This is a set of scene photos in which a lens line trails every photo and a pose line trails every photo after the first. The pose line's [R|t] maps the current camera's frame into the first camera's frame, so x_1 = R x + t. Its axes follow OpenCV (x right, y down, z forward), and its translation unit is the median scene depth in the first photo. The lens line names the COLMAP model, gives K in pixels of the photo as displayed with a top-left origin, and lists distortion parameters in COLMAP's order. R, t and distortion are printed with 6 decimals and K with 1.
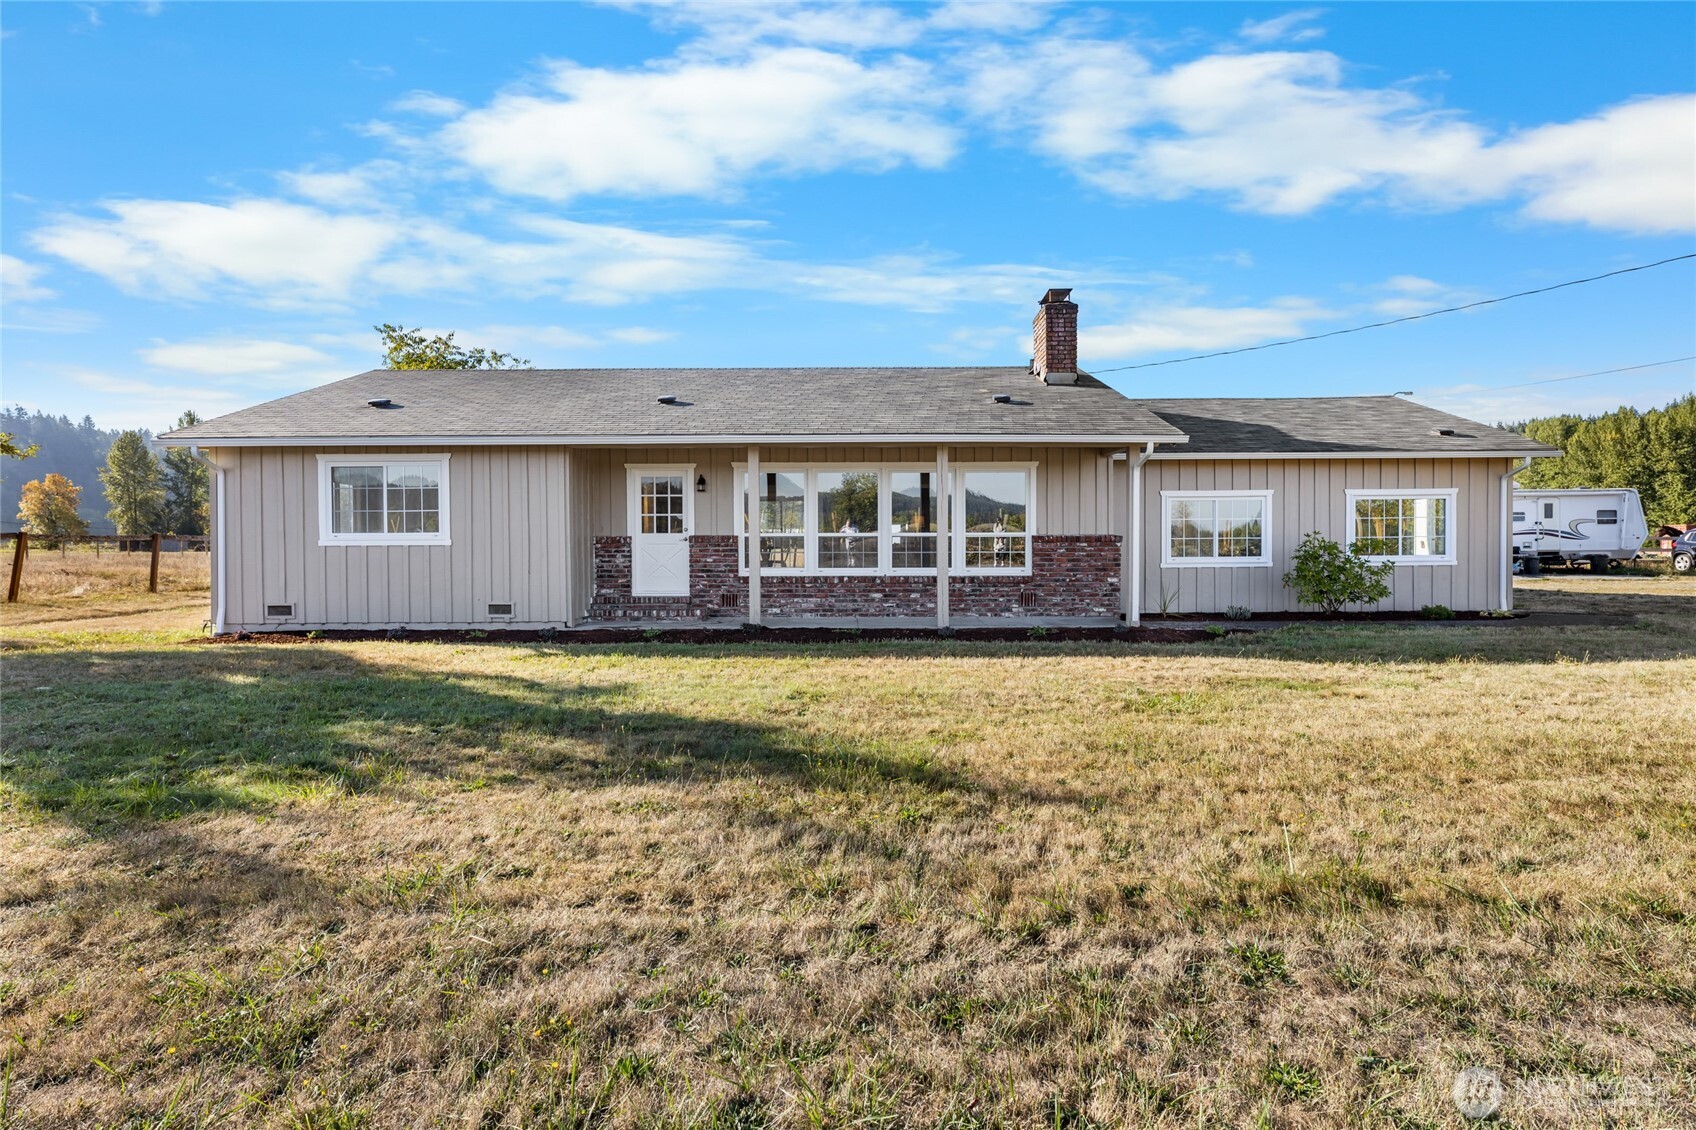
lens RADIAL K [[864.1, 0, 840.9], [0, 864.1, 559.1], [0, 0, 1]] dist [-0.009227, 0.000664]
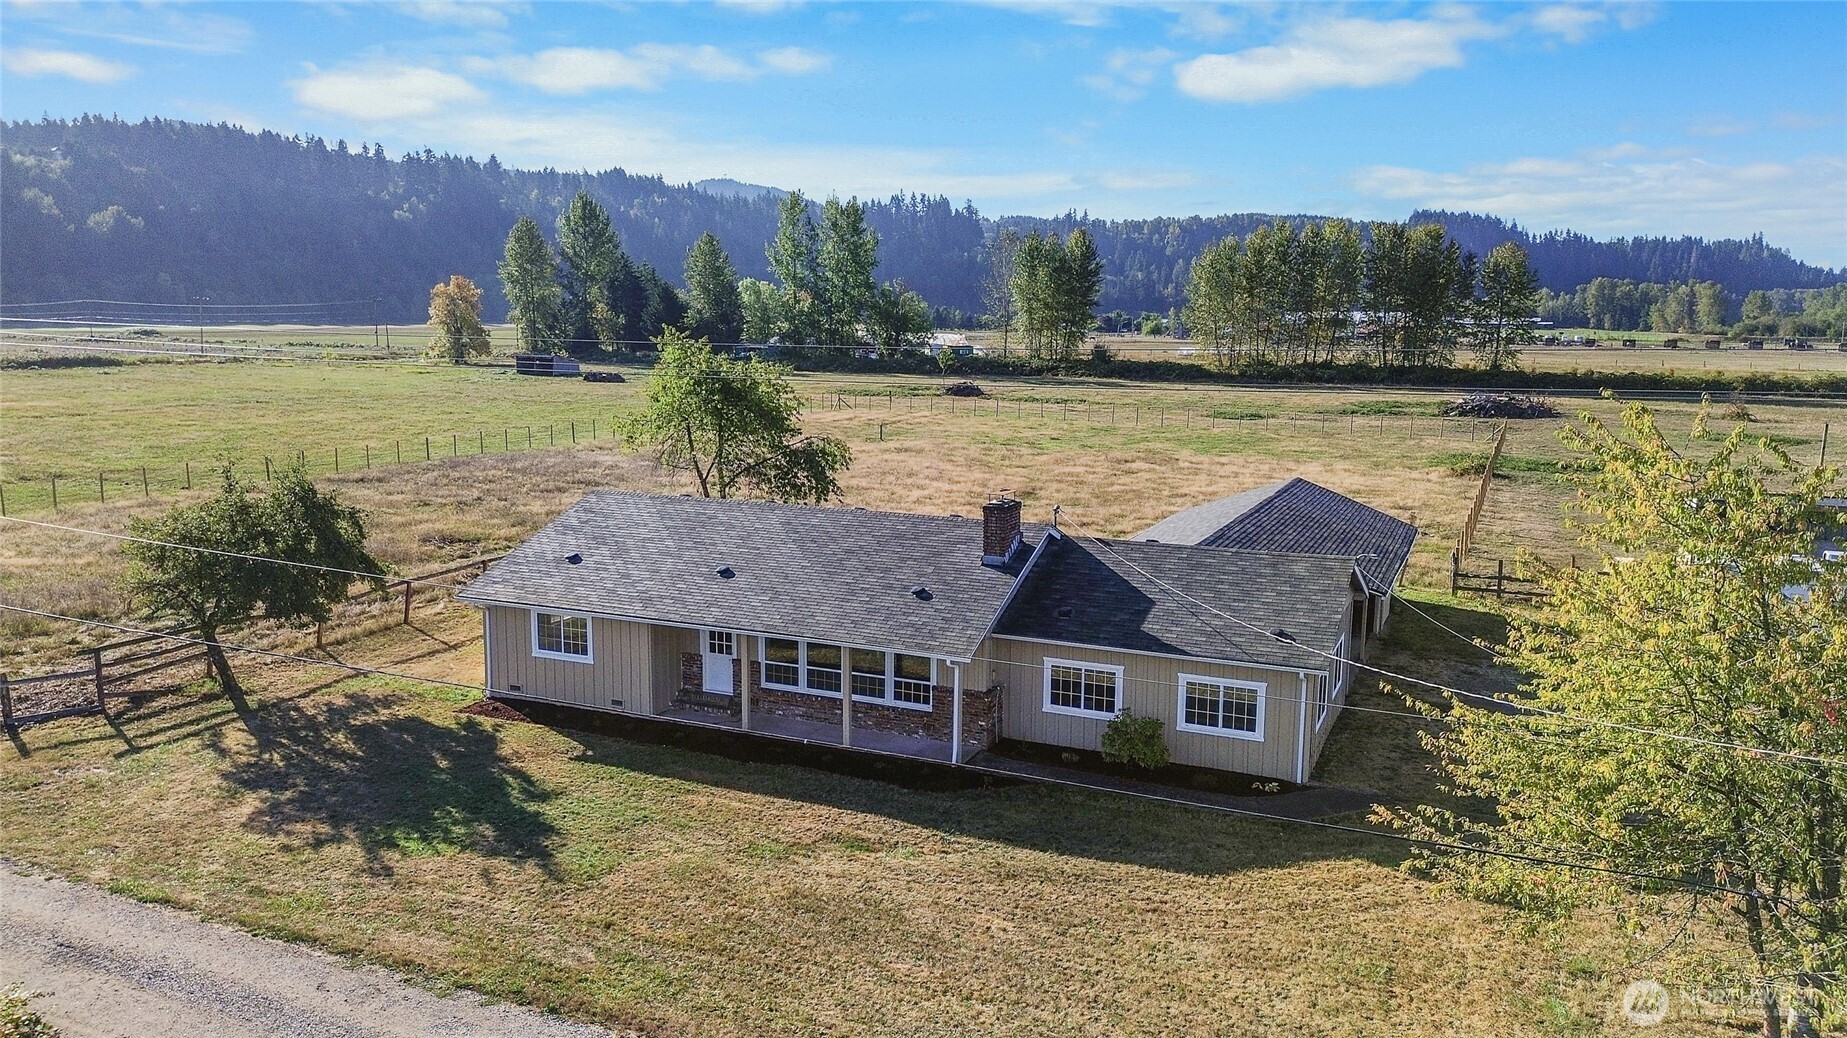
lens RADIAL K [[1279.8, 0, 923.6], [0, 1279.8, 558.8], [0, 0, 1]] dist [0.000618, -0.002711]
pose [[0.918728, 0.087699, -0.385029, 1.029594], [-0.022490, 0.985065, 0.170708, -0.615447], [0.394249, -0.148175, 0.906979, -0.955267]]
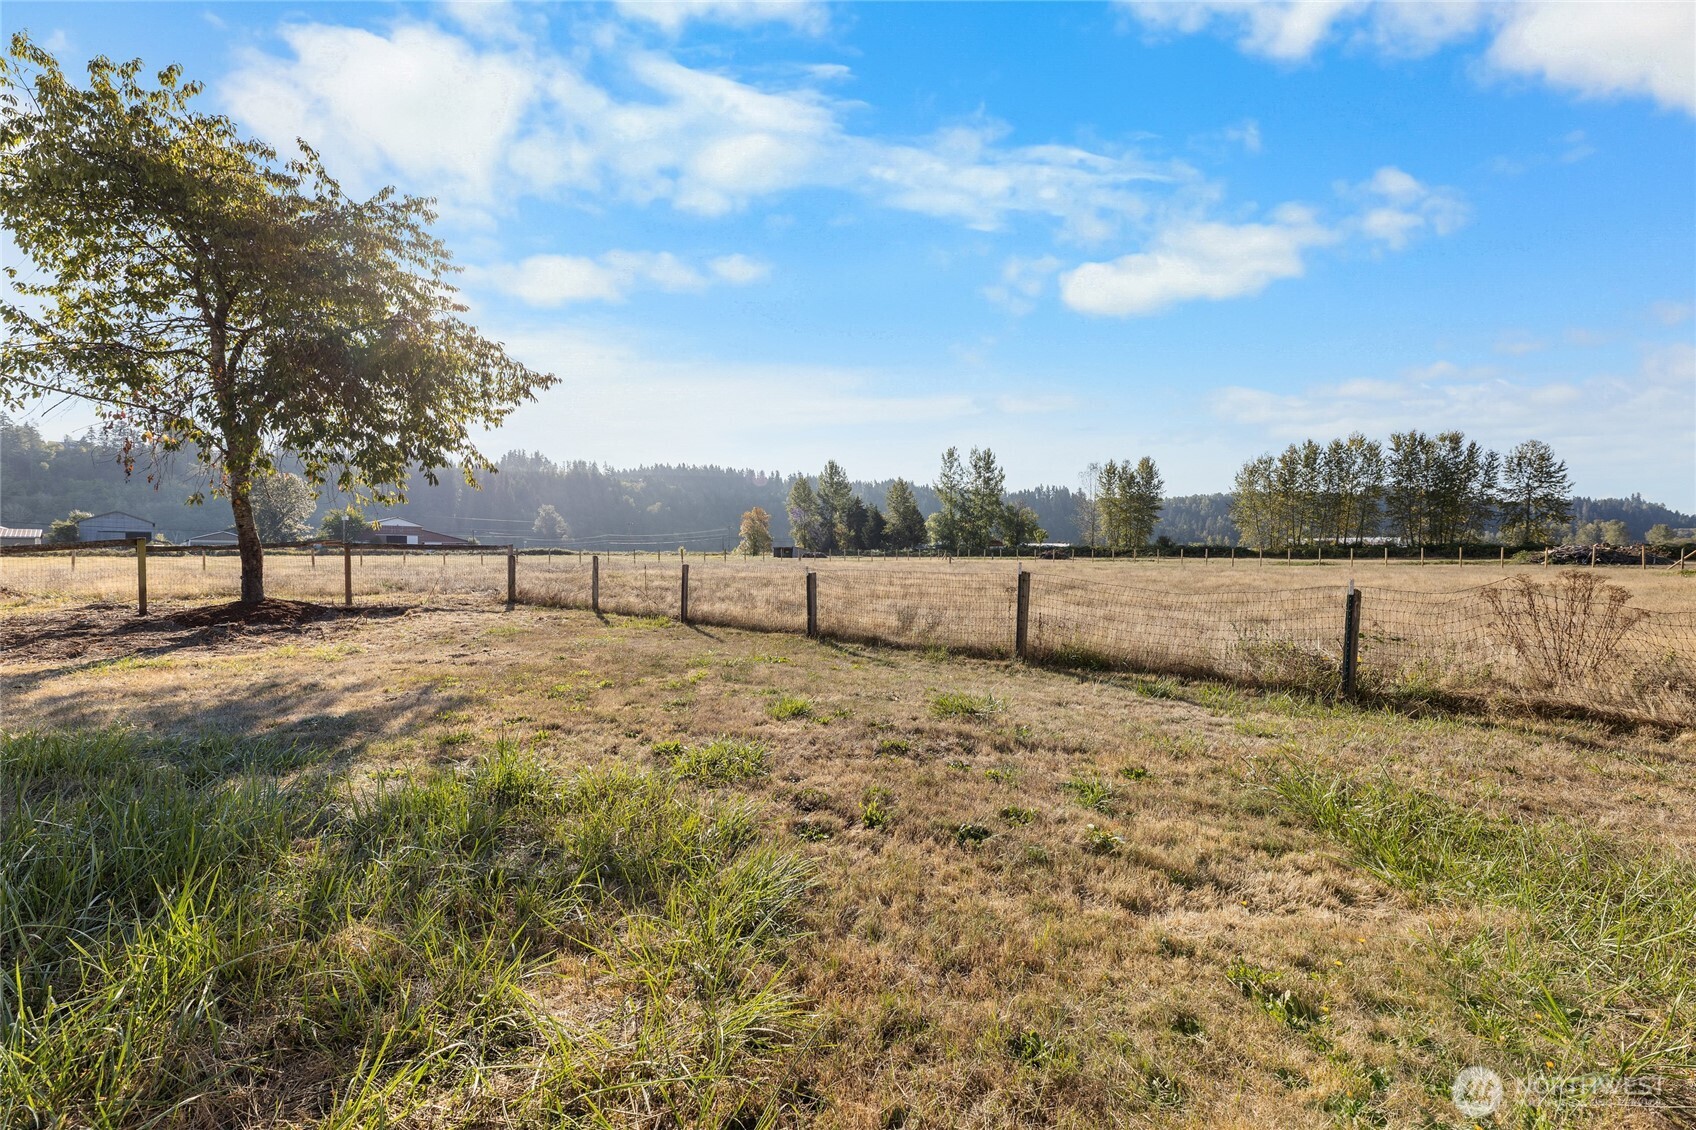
lens RADIAL K [[676.0, 0, 842.7], [0, 676.0, 585.1], [0, 0, 1]] dist [-0.000811, 0.000117]
pose [[0.758997, 0.034741, -0.650167, 0.129715], [-0.014787, 0.999238, 0.036131, -0.047503], [0.650927, -0.017810, 0.758932, 2.129084]]
